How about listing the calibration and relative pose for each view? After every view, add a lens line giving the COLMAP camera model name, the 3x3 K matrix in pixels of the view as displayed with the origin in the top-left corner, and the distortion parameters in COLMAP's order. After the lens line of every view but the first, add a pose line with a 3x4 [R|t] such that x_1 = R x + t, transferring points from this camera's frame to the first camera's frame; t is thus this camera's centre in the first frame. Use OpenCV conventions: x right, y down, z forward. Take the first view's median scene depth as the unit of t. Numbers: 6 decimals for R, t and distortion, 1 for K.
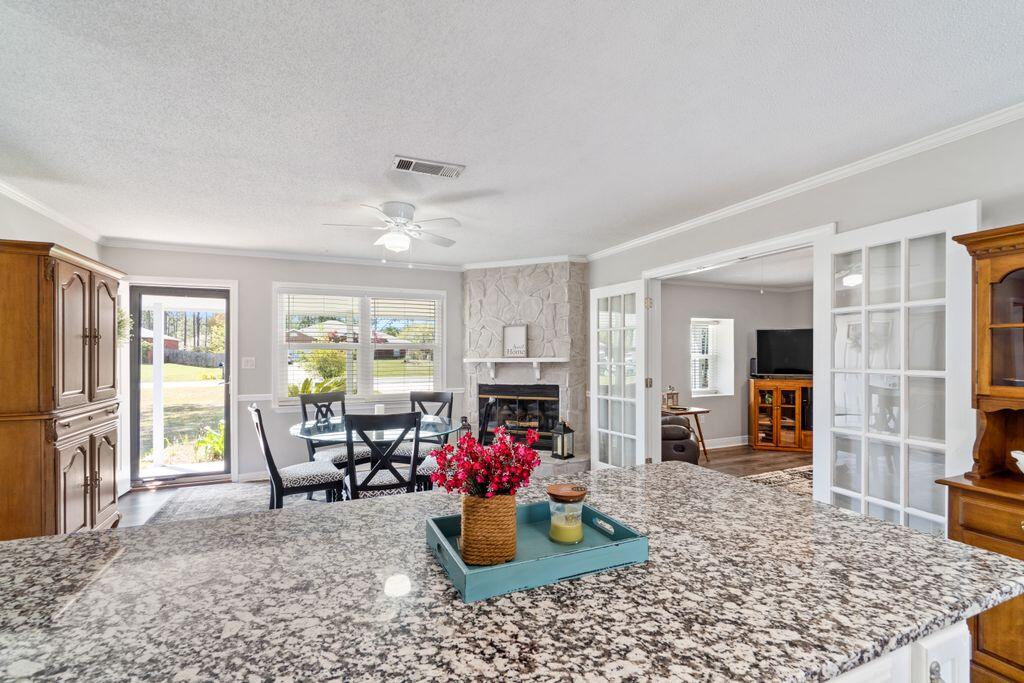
lens RADIAL K [[444.7, 0, 506.1], [0, 444.7, 351.4], [0, 0, 1]] dist [-0.004907, 0.000893]
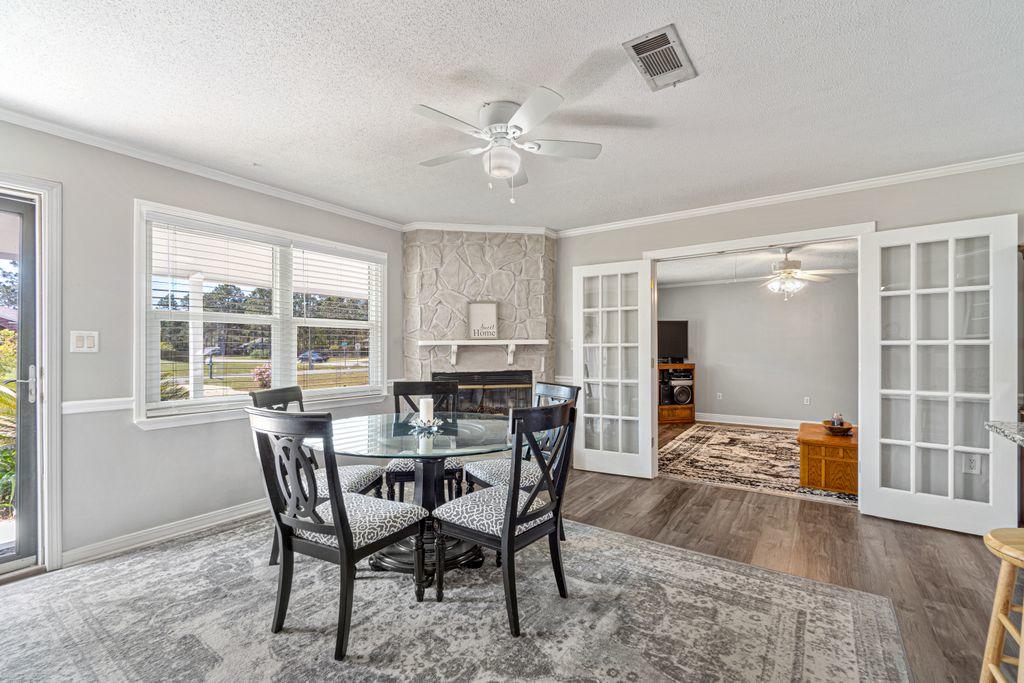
lens RADIAL K [[444.7, 0, 504.3], [0, 444.7, 346.5], [0, 0, 1]] dist [-0.004907, 0.000893]
pose [[0.853835, 0.004210, 0.520526, -0.403965], [-0.002350, 0.999988, -0.004234, 0.031552], [-0.520538, 0.002392, 0.853835, 0.264924]]
